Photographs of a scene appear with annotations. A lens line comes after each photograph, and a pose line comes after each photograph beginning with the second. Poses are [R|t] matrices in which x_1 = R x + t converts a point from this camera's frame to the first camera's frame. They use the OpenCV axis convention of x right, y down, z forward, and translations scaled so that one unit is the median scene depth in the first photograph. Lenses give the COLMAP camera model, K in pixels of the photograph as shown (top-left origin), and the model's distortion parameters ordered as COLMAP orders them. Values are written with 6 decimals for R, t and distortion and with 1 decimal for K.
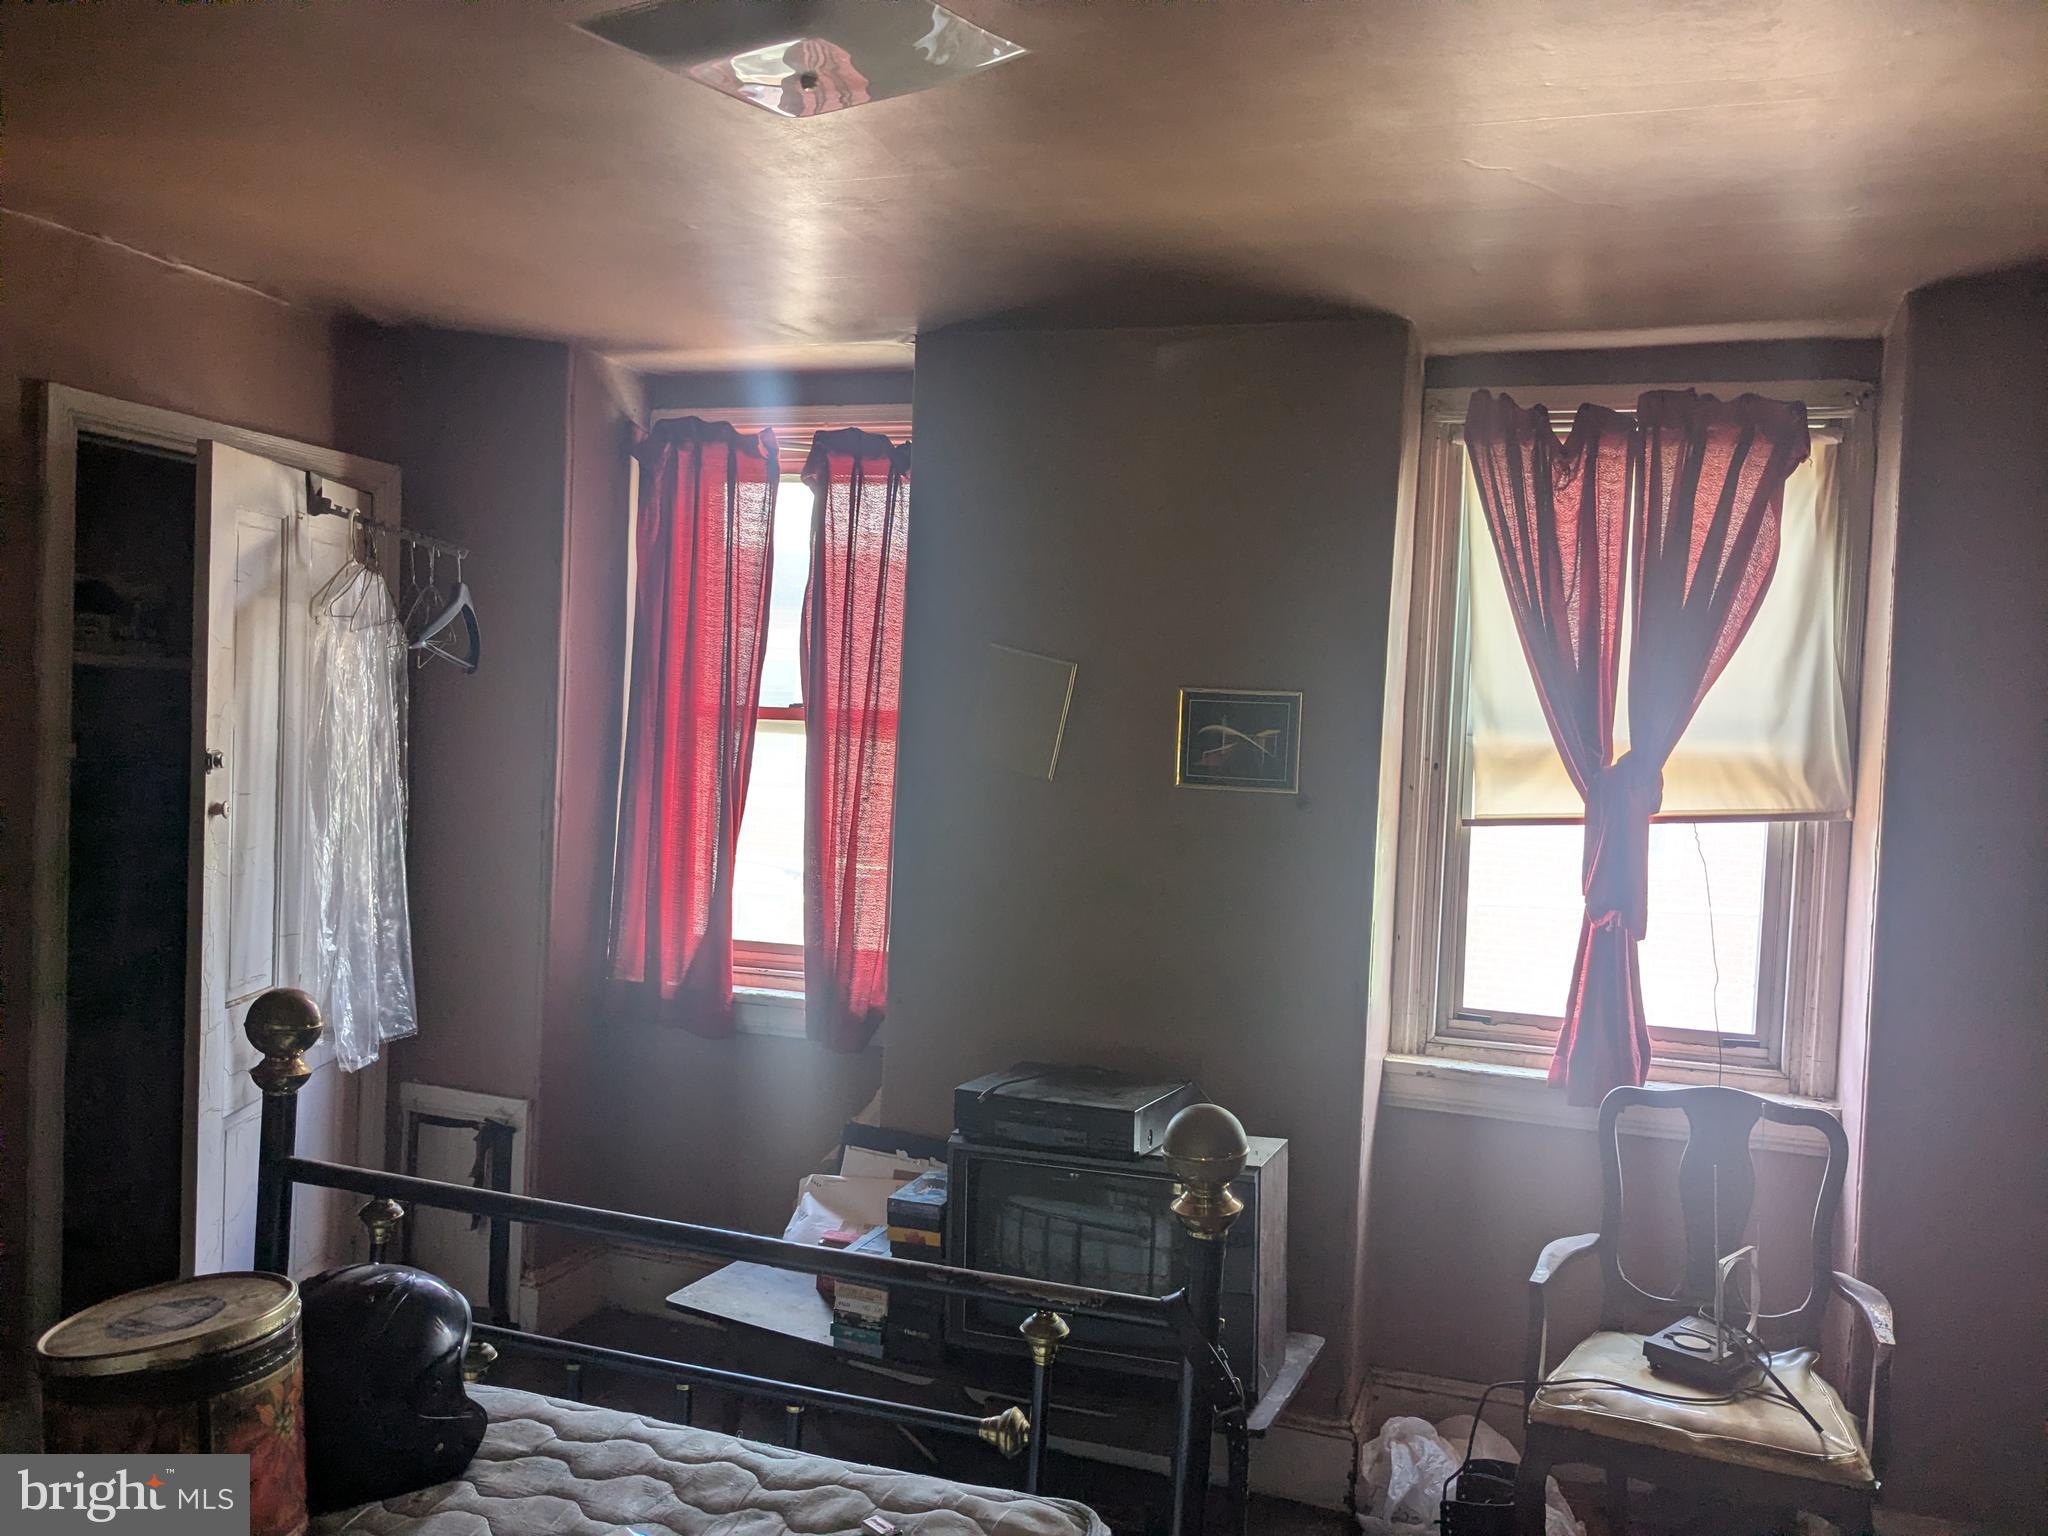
lens RADIAL K [[1595.7, 0, 1092.0], [0, 1595.7, 722.2], [0, 0, 1]] dist [0.048793, -0.102673]
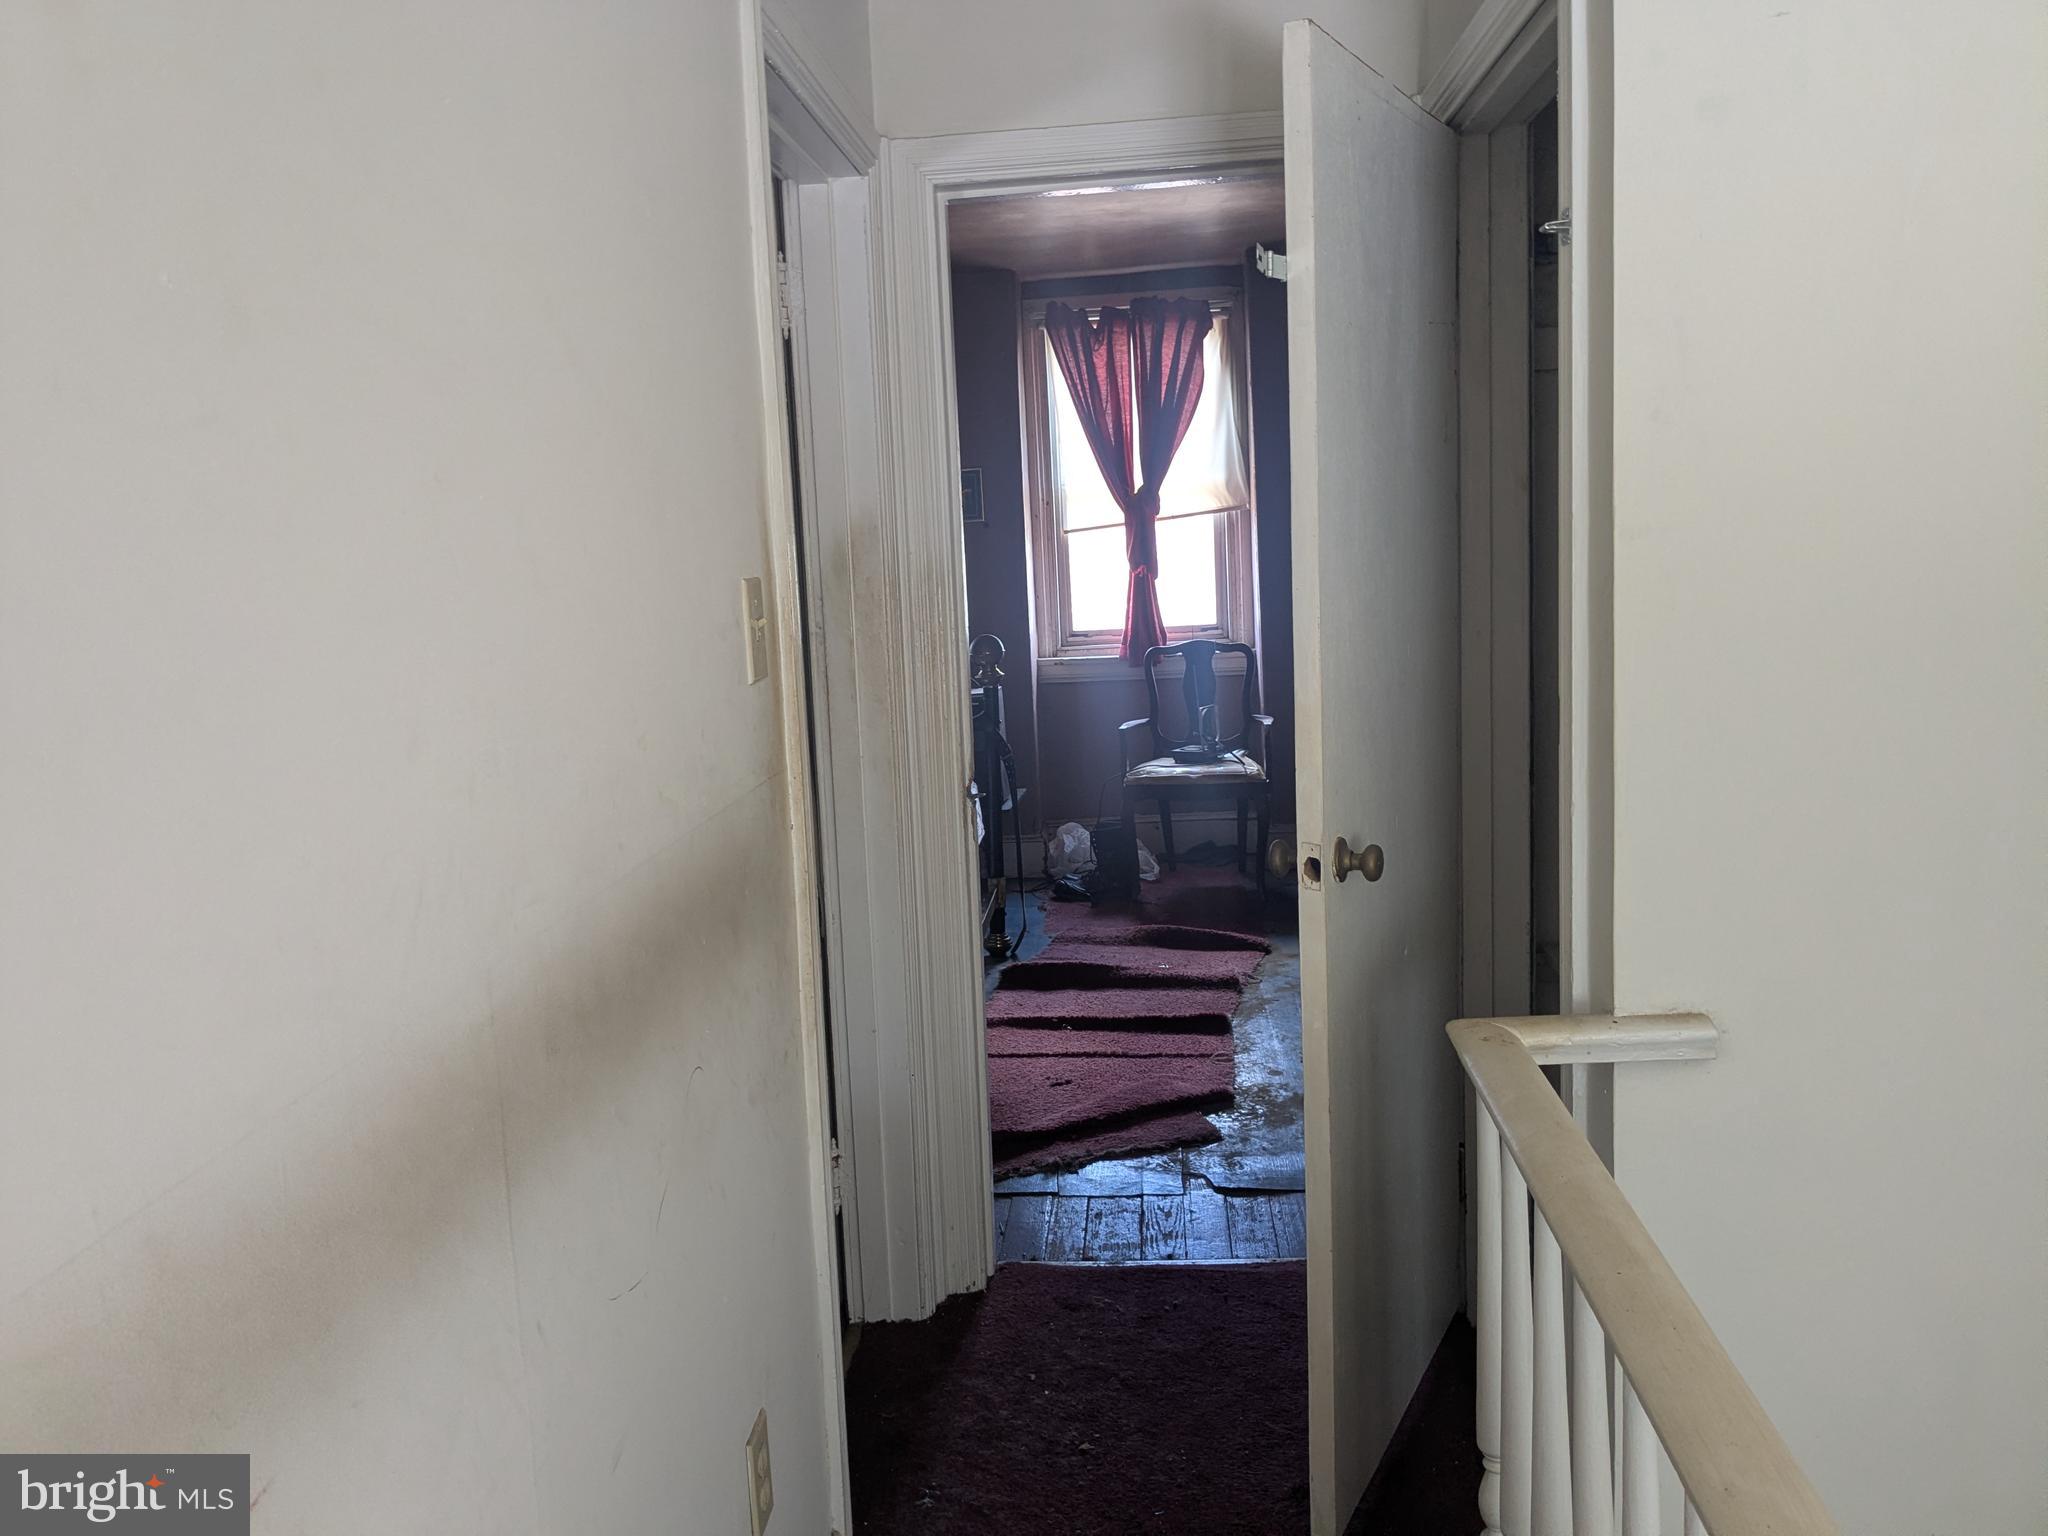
lens RADIAL K [[1595.7, 0, 1092.0], [0, 1595.7, 722.2], [0, 0, 1]] dist [0.048793, -0.102673]
pose [[0.956830, -0.132535, 0.258671, -0.272412], [0.097998, 0.984979, 0.142174, 0.020822], [-0.273629, -0.110687, 0.955445, -0.896655]]
